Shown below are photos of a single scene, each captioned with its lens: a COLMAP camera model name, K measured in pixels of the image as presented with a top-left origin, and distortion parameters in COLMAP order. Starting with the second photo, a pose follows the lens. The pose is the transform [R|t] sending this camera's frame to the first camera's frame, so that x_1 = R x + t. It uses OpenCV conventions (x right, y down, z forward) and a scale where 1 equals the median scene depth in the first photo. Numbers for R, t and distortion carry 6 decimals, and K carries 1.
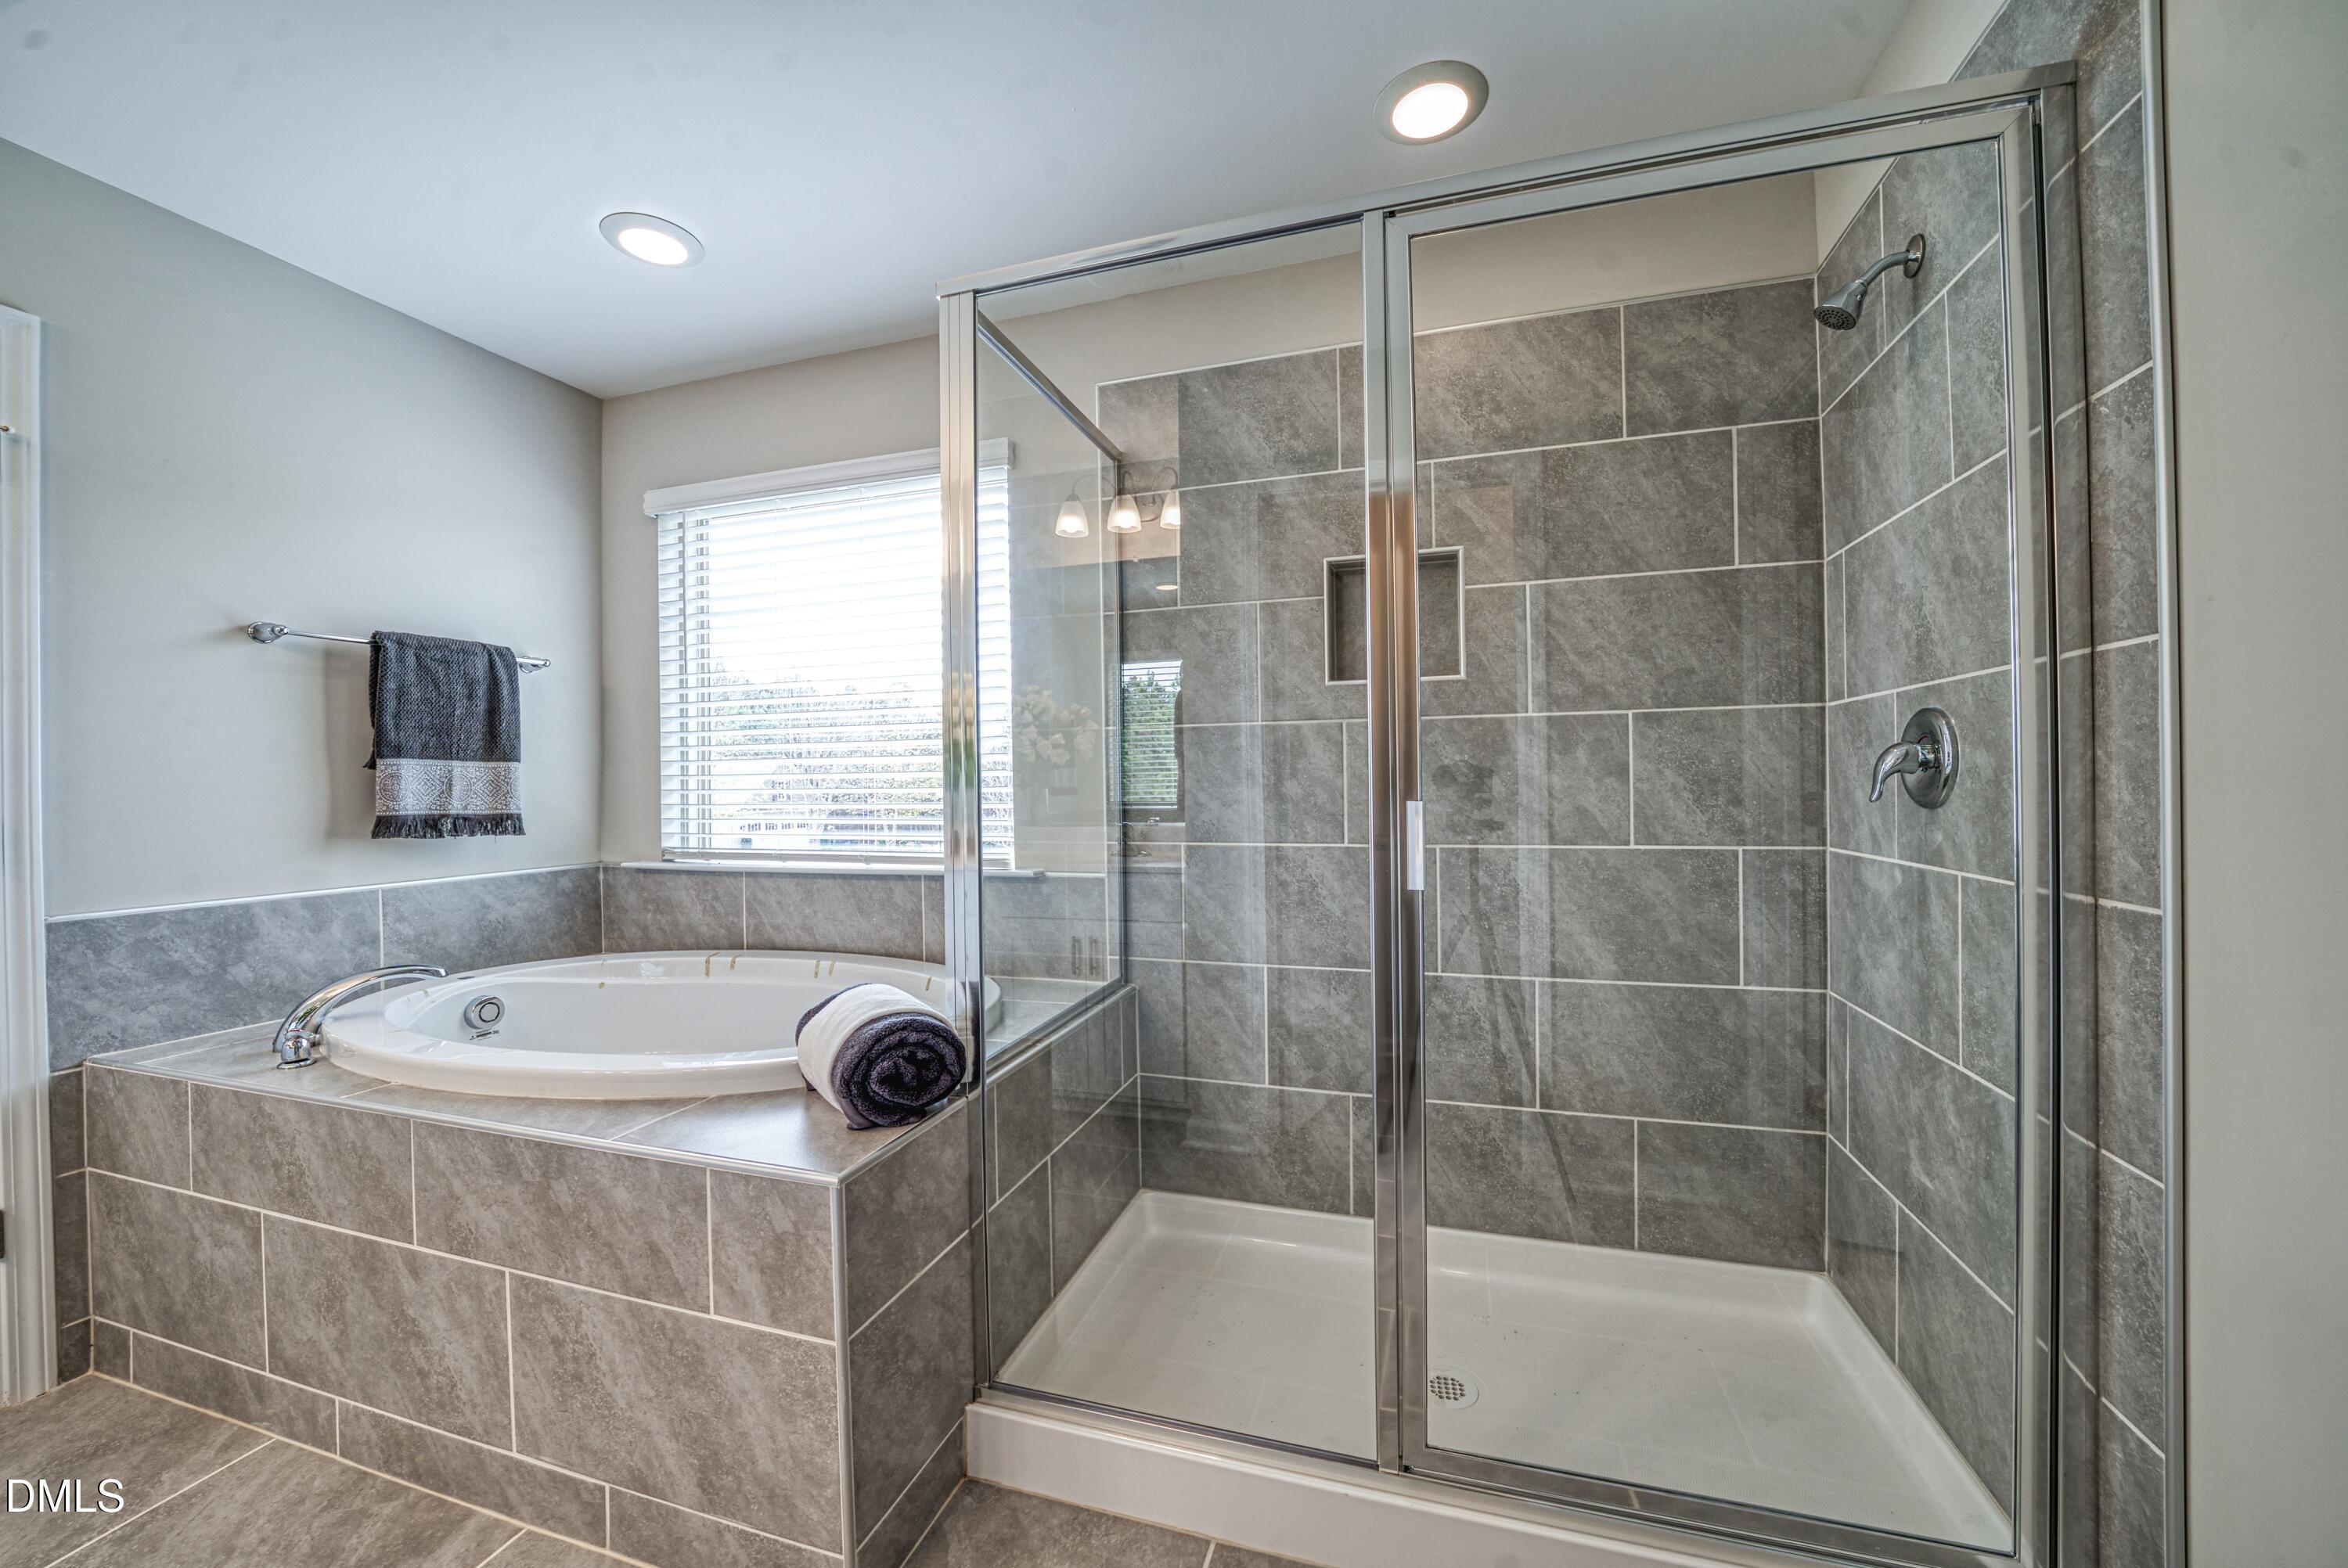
lens RADIAL K [[883.0, 0, 1174.0], [0, 883.0, 784.0], [0, 0, 1]] dist [-0.028197, 0.003916]
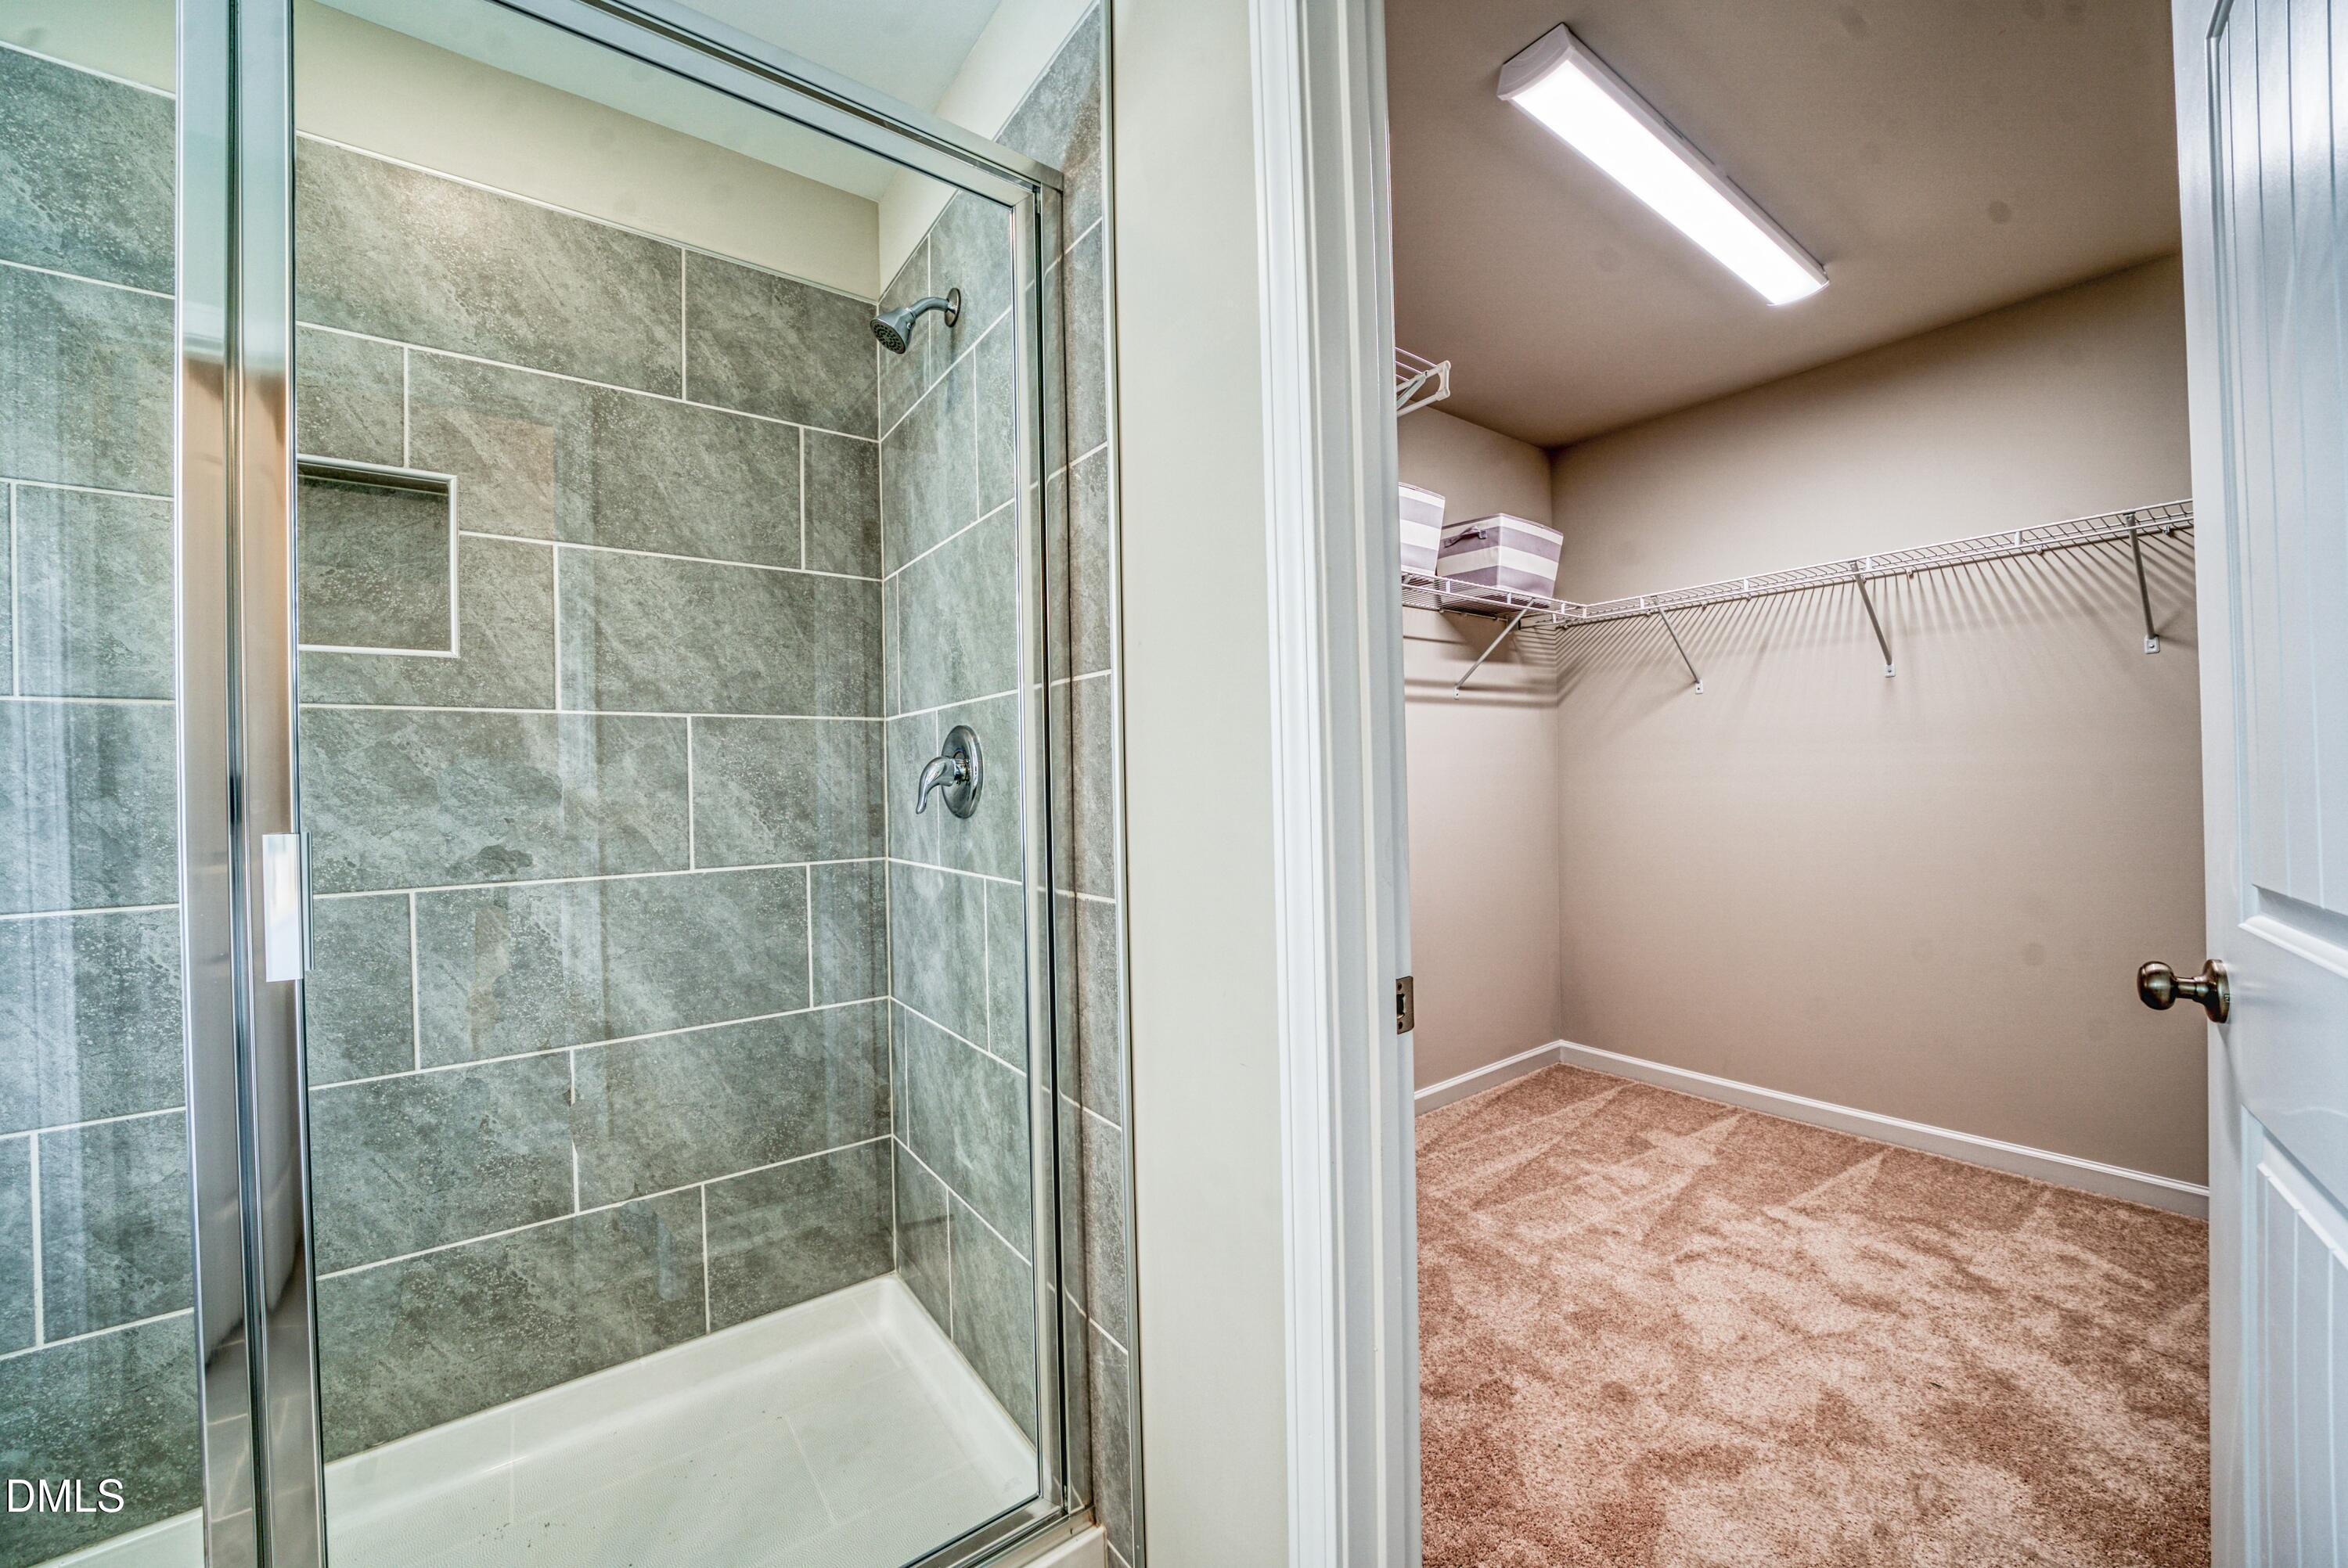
lens RADIAL K [[883.0, 0, 1174.0], [0, 883.0, 784.0], [0, 0, 1]] dist [-0.028197, 0.003916]
pose [[0.588468, -0.001056, 0.808520, 0.132600], [0.012510, 0.999891, -0.007799, -0.002575], [-0.808424, 0.014704, 0.588417, 0.133104]]
